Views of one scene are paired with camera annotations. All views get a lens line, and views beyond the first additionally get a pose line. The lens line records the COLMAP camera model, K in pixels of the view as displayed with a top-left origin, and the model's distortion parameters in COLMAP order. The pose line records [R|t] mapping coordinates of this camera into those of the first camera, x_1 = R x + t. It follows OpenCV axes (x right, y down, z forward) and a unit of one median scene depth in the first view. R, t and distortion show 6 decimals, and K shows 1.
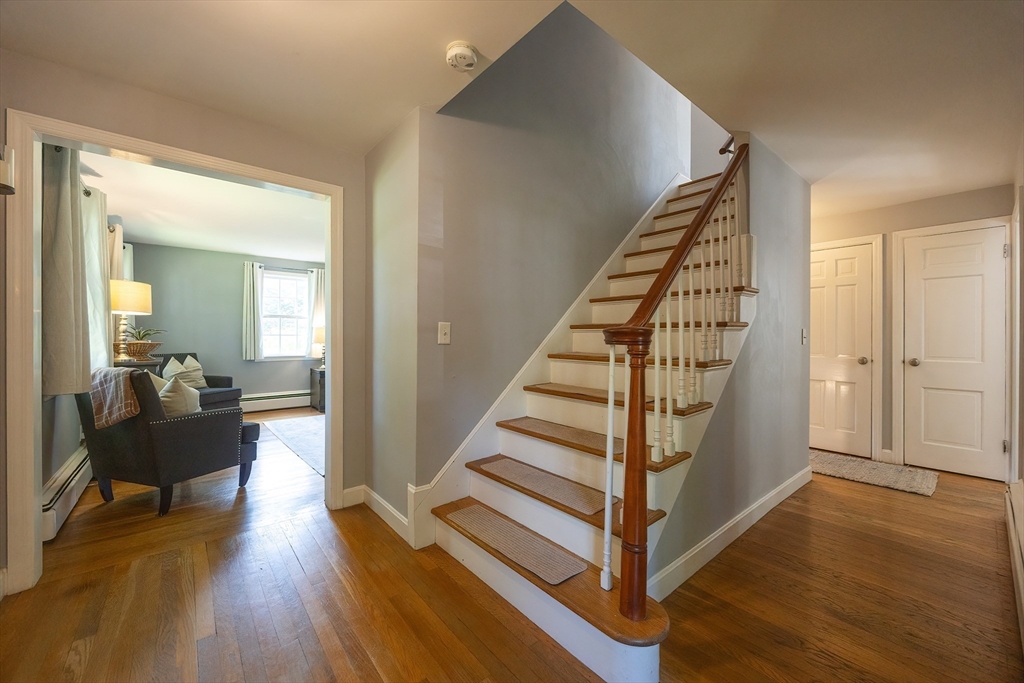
lens RADIAL K [[396.8, 0, 511.1], [0, 396.8, 339.6], [0, 0, 1]] dist [0.001700, 0.000043]
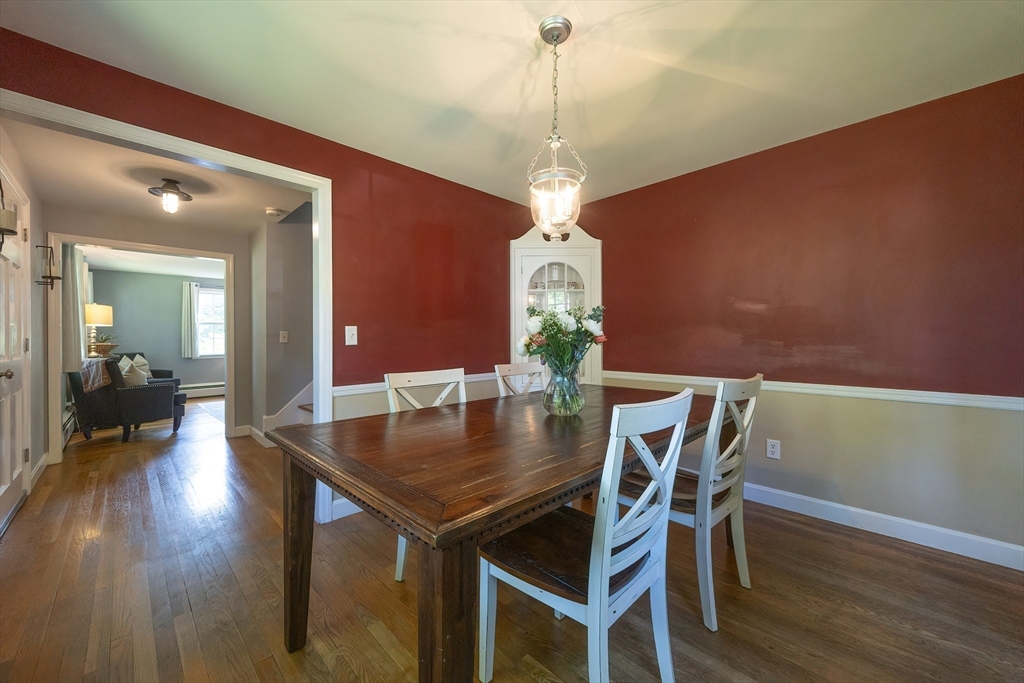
lens RADIAL K [[396.8, 0, 512.4], [0, 396.8, 338.6], [0, 0, 1]] dist [0.001700, 0.000043]
pose [[0.996670, -0.008591, 0.081089, 0.571980], [0.008999, 0.999949, -0.004669, 0.007396], [-0.081045, 0.005383, 0.996696, -0.737377]]
